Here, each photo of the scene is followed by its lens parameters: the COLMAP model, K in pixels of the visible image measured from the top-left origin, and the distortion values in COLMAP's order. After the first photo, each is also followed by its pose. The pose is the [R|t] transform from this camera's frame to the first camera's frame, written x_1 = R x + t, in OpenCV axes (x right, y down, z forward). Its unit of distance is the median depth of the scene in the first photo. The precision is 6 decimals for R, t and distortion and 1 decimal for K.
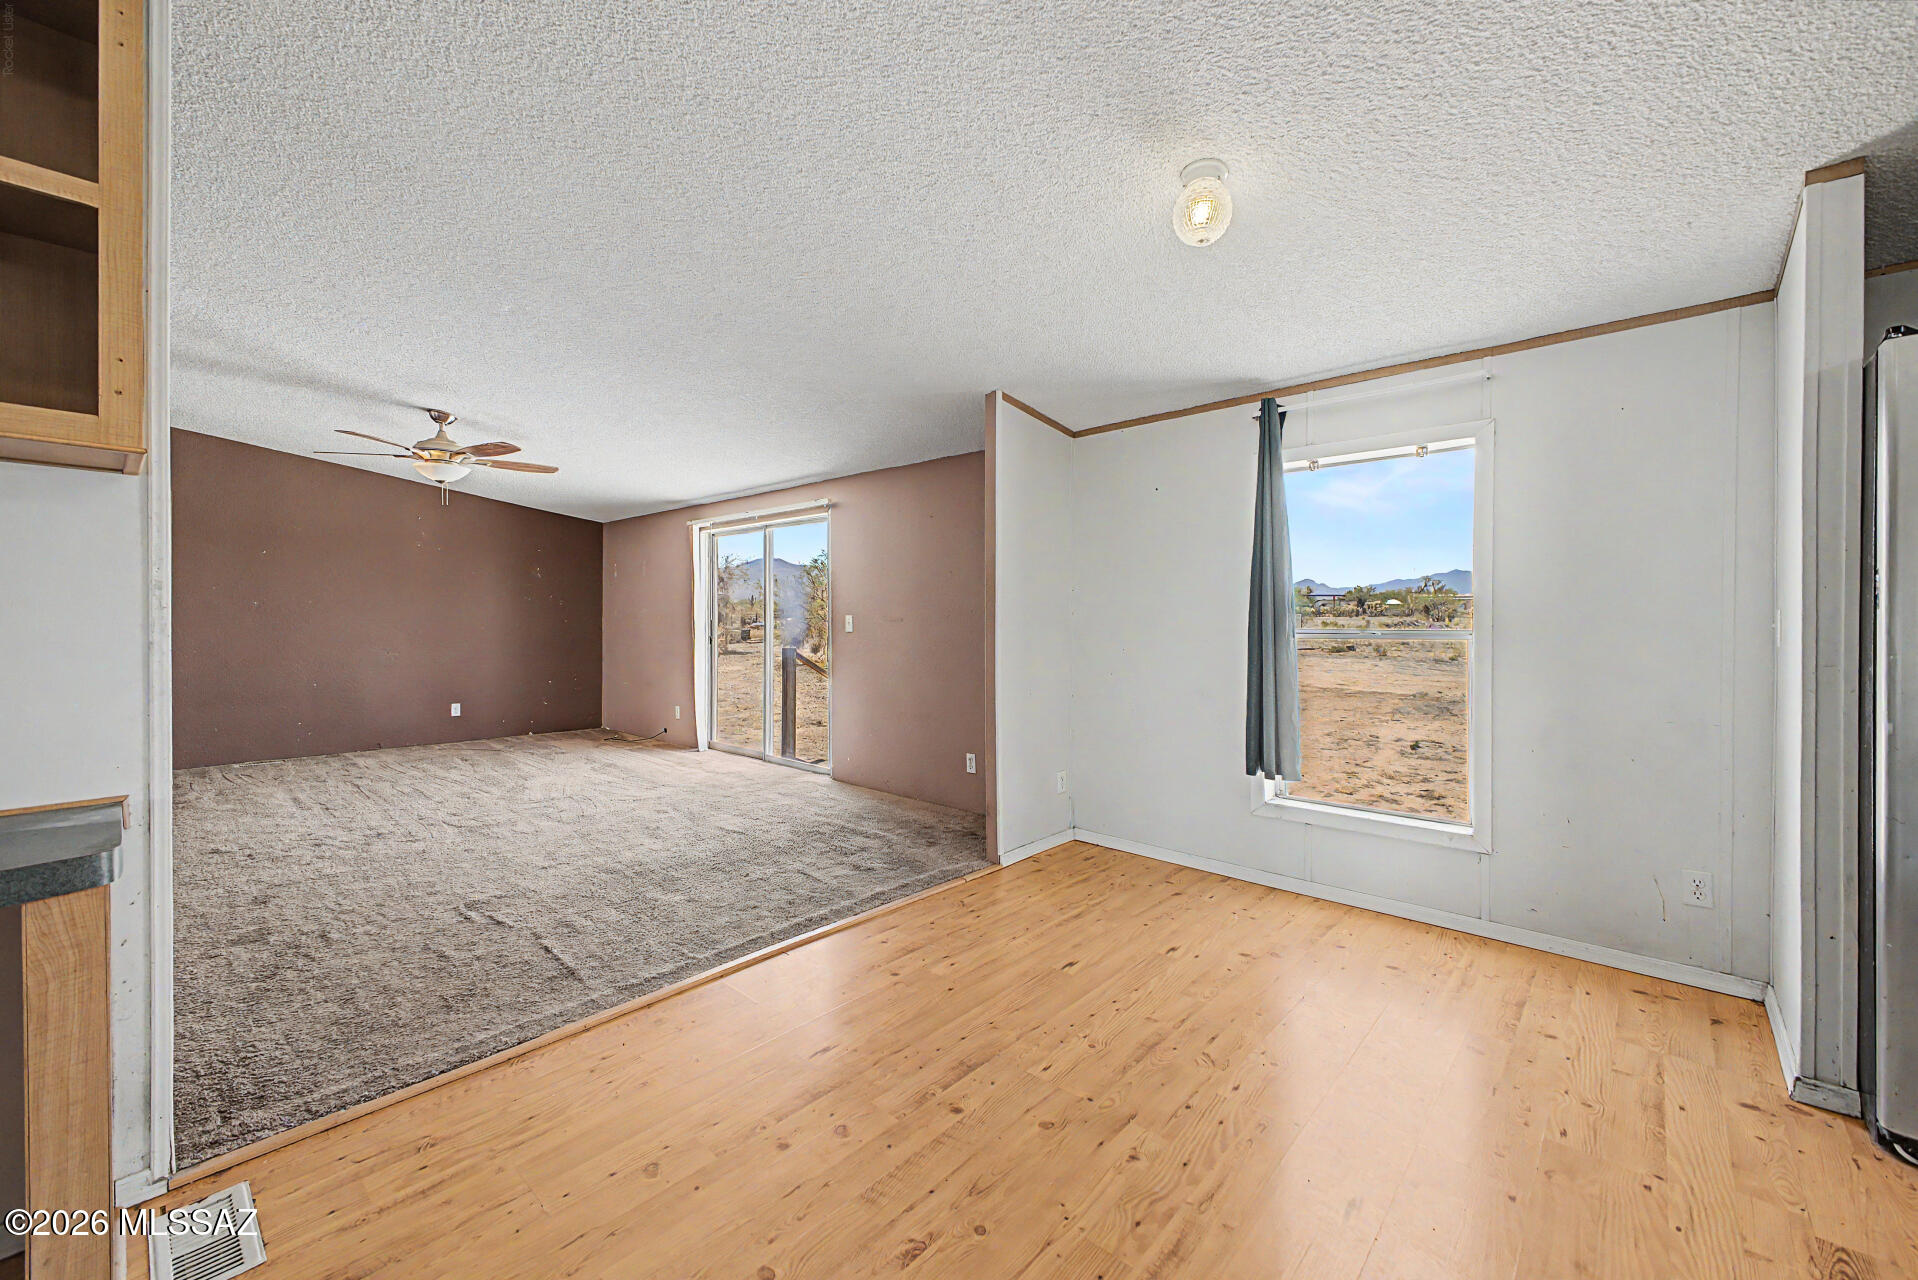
lens RADIAL K [[752.2, 0, 963.9], [0, 752.2, 630.3], [0, 0, 1]] dist [0.029409, -0.010572]
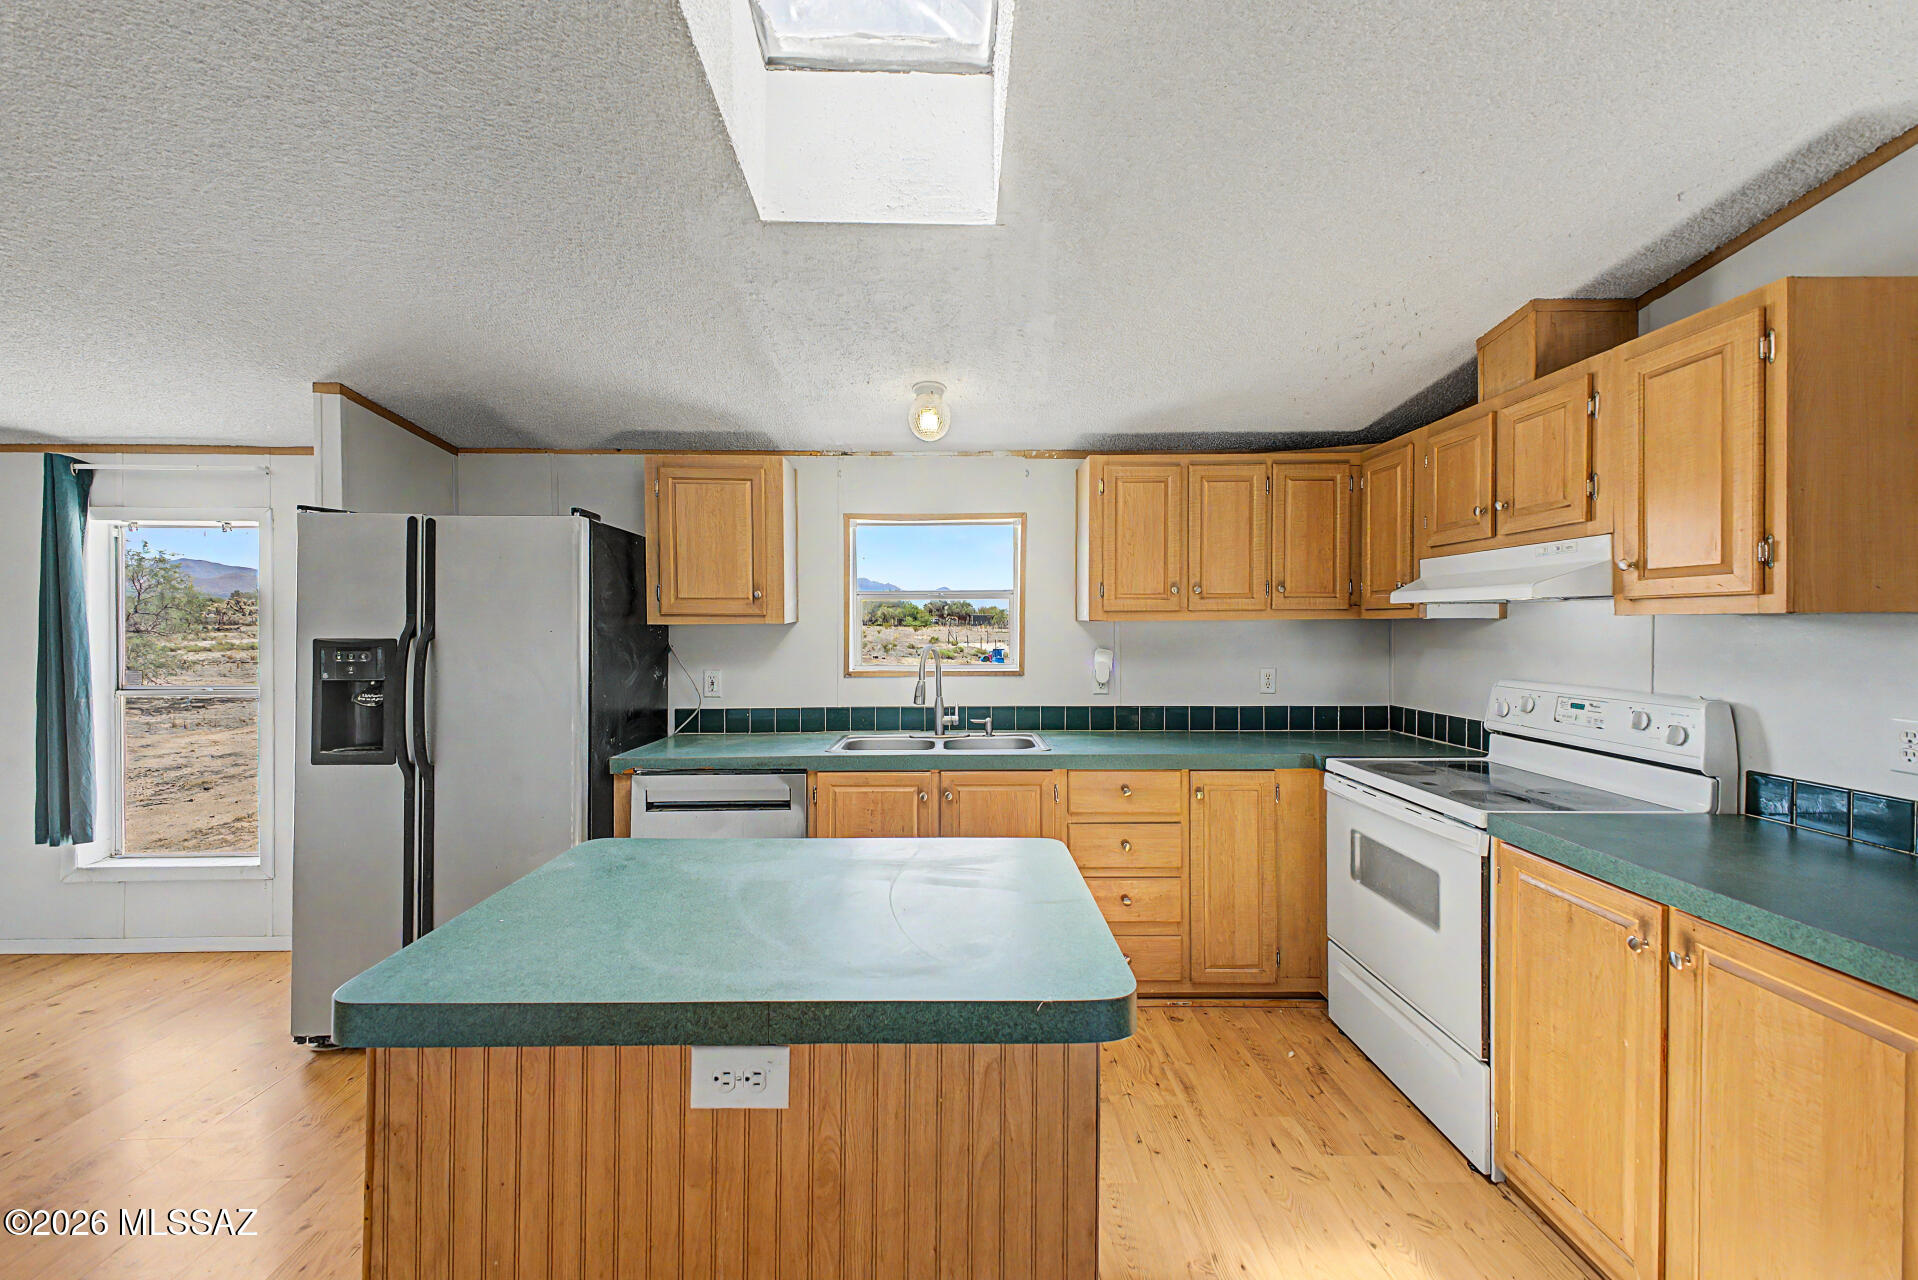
lens RADIAL K [[752.2, 0, 963.9], [0, 752.2, 630.3], [0, 0, 1]] dist [0.029409, -0.010572]
pose [[0.726709, -0.003528, 0.686937, 0.418263], [0.009078, 0.999949, -0.004467, -0.046801], [-0.686886, 0.009482, 0.726703, -0.376172]]
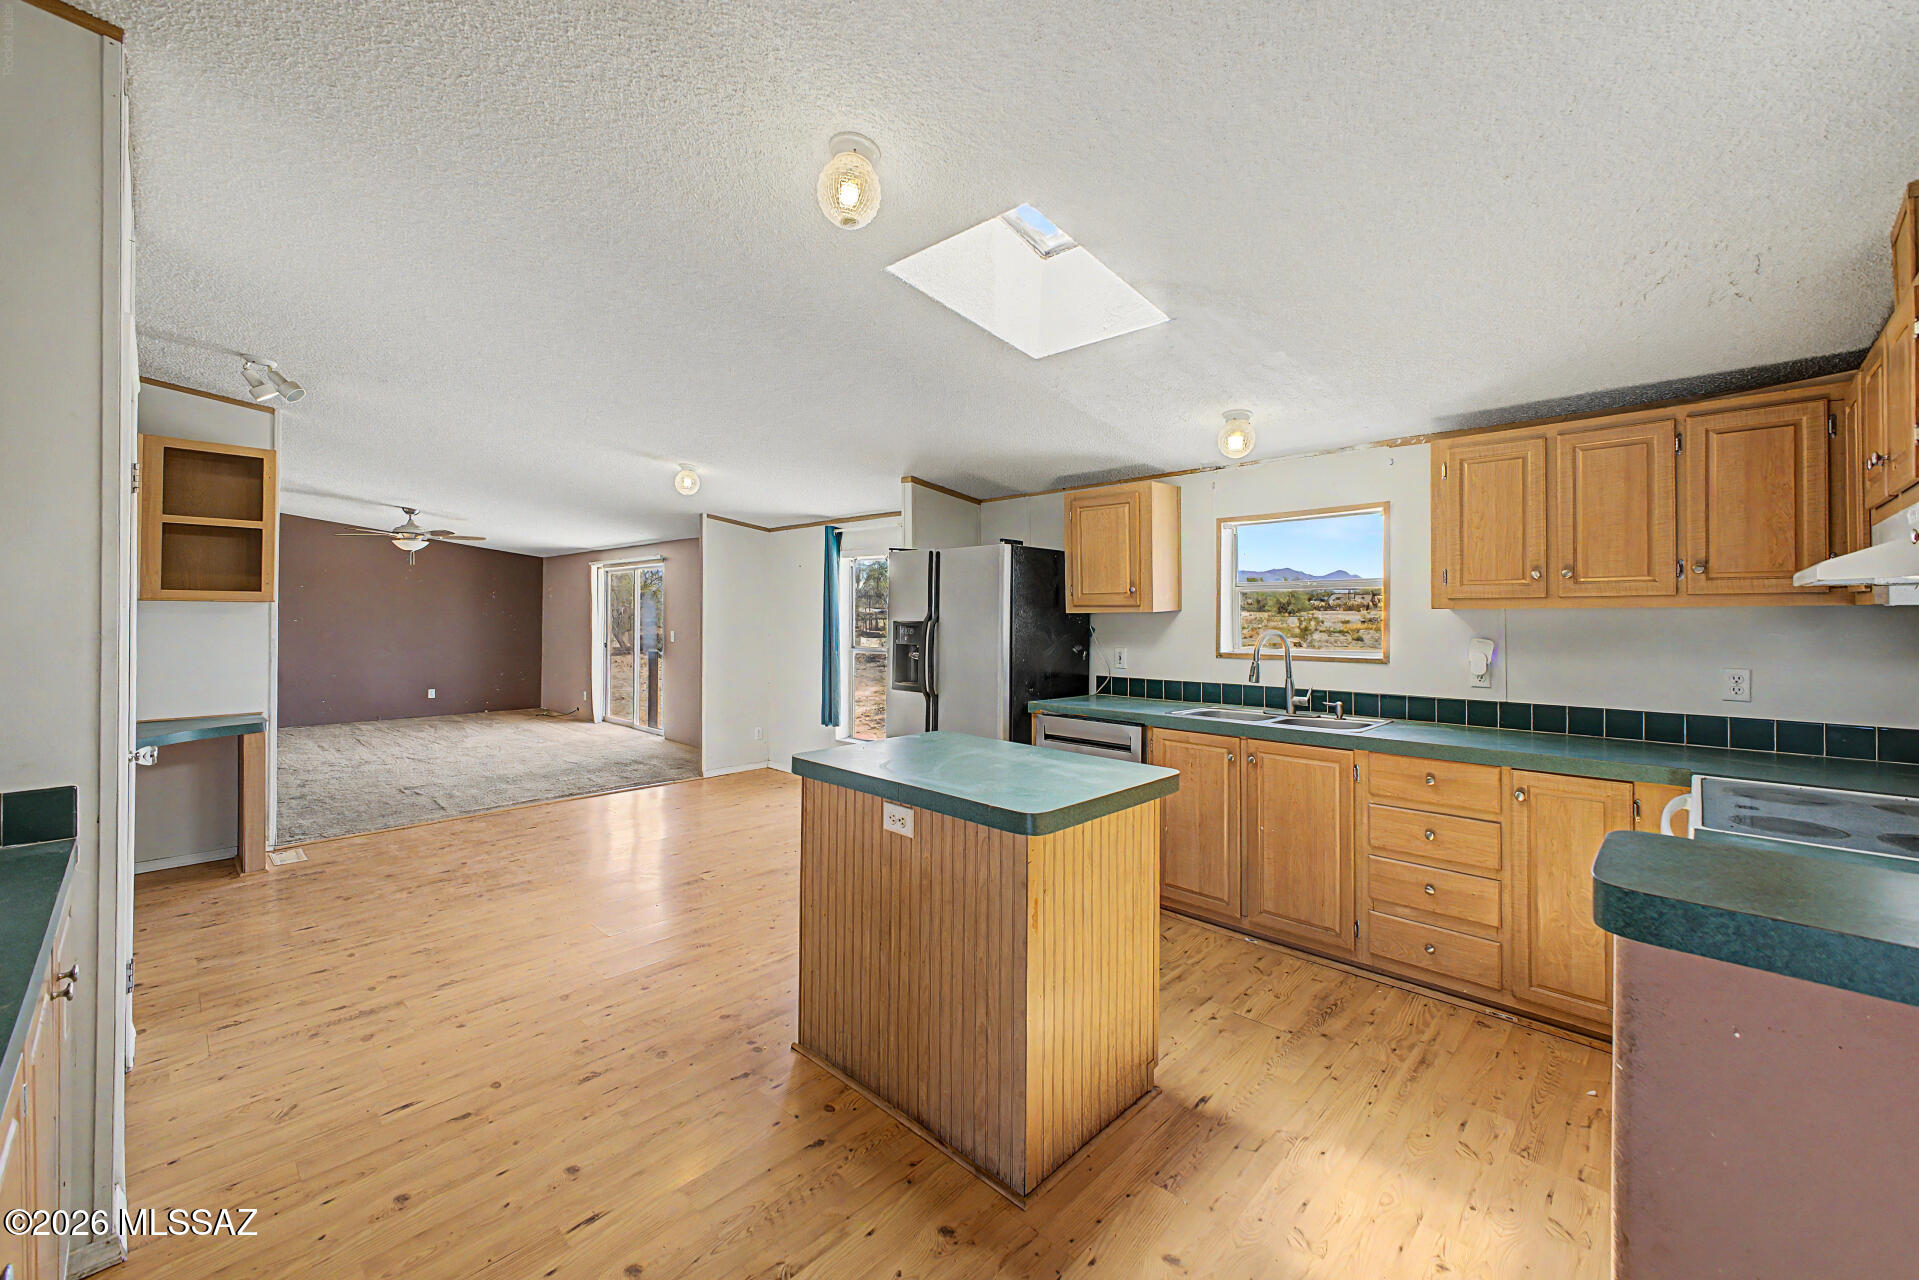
lens RADIAL K [[755.6, 0, 964.4], [0, 755.6, 612.8], [0, 0, 1]] dist [0.014656, -0.004314]
pose [[0.999813, 0.002167, -0.019232, 0.571468], [-0.002468, 0.999874, -0.015660, -0.042699], [0.019196, 0.015705, 0.999692, -0.648643]]
